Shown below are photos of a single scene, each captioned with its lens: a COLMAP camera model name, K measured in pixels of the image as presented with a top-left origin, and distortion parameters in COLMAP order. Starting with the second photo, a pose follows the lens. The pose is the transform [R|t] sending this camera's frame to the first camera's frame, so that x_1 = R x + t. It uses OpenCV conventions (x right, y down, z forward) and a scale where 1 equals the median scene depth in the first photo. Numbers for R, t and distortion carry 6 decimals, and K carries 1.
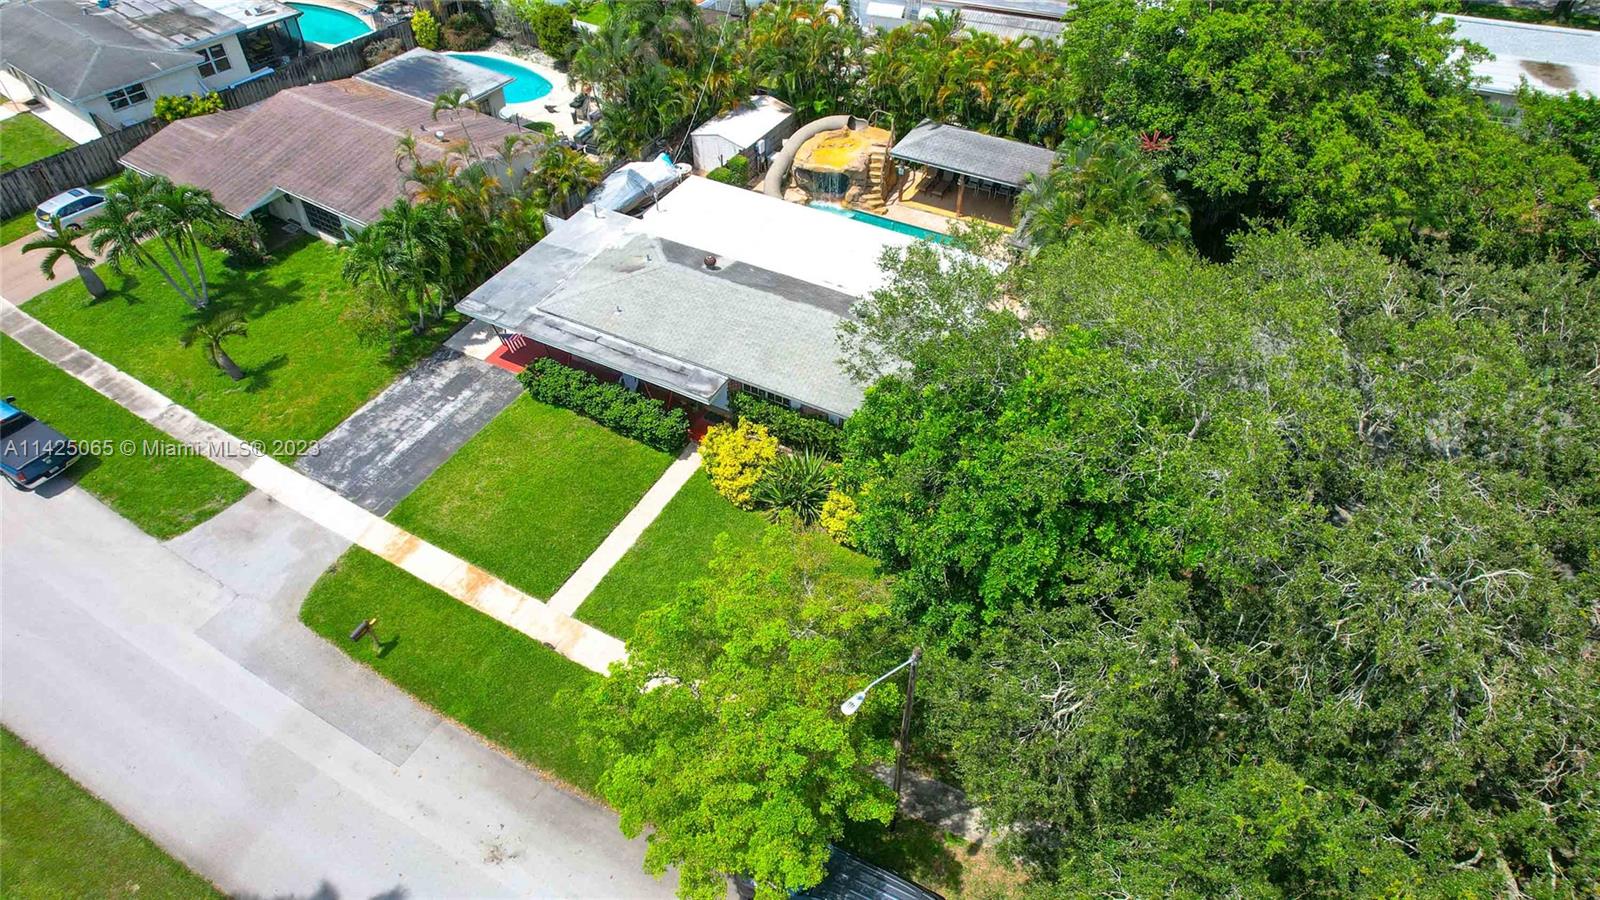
lens RADIAL K [[1021.4, 0, 800.0], [0, 1021.4, 450.0], [0, 0, 1]] dist [-0.073773, 0.066430]
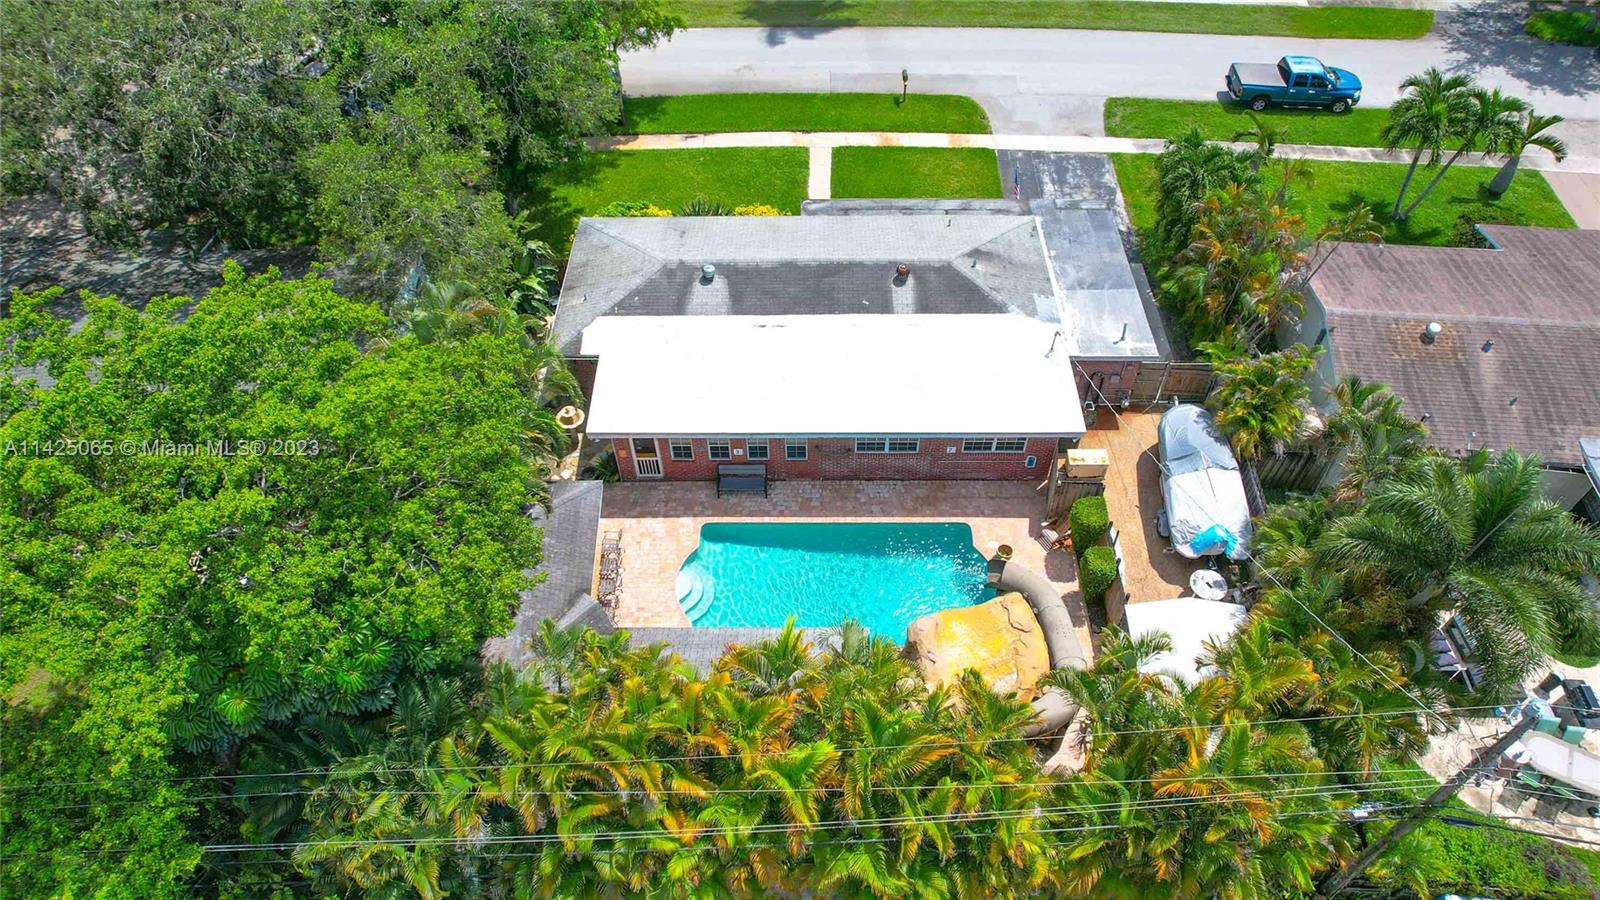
lens RADIAL K [[1021.4, 0, 800.0], [0, 1021.4, 450.0], [0, 0, 1]] dist [-0.073773, 0.066430]
pose [[-0.879377, 0.374276, -0.294301, 0.332549], [-0.317303, 0.000169, 0.948324, -1.076684], [0.354984, 0.927317, 0.118611, 1.103326]]
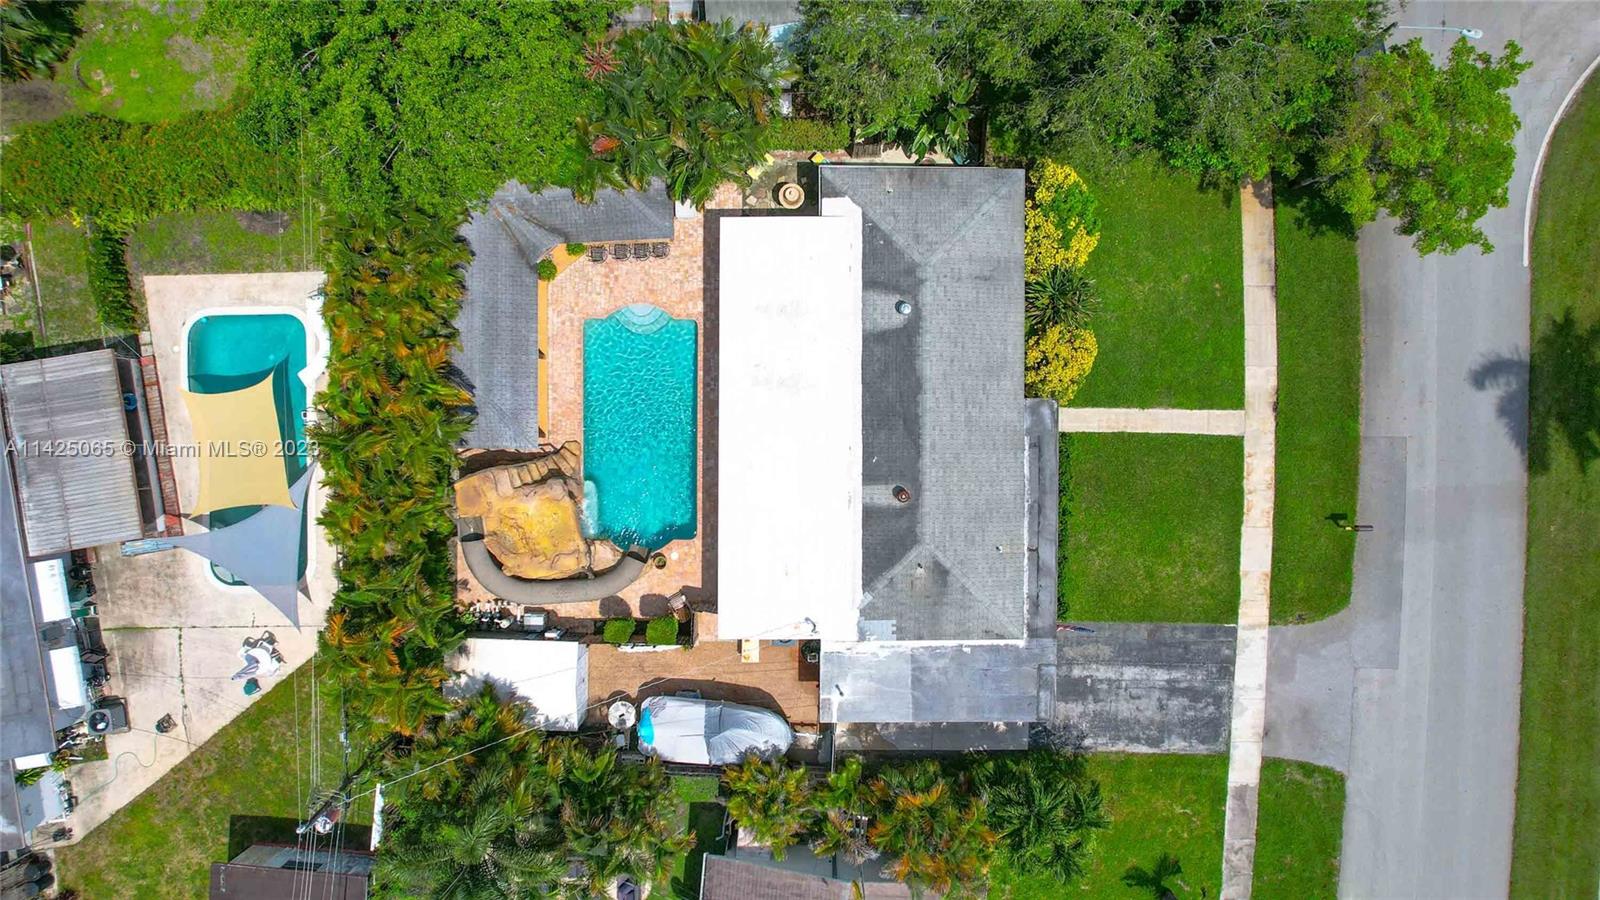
lens RADIAL K [[1021.4, 0, 800.0], [0, 1021.4, 450.0], [0, 0, 1]] dist [-0.073773, 0.066430]
pose [[-0.479403, -0.877595, -0.000145, -0.008297], [0.614319, -0.335702, 0.714084, -0.958955], [-0.626725, 0.342245, 0.700060, 0.447219]]
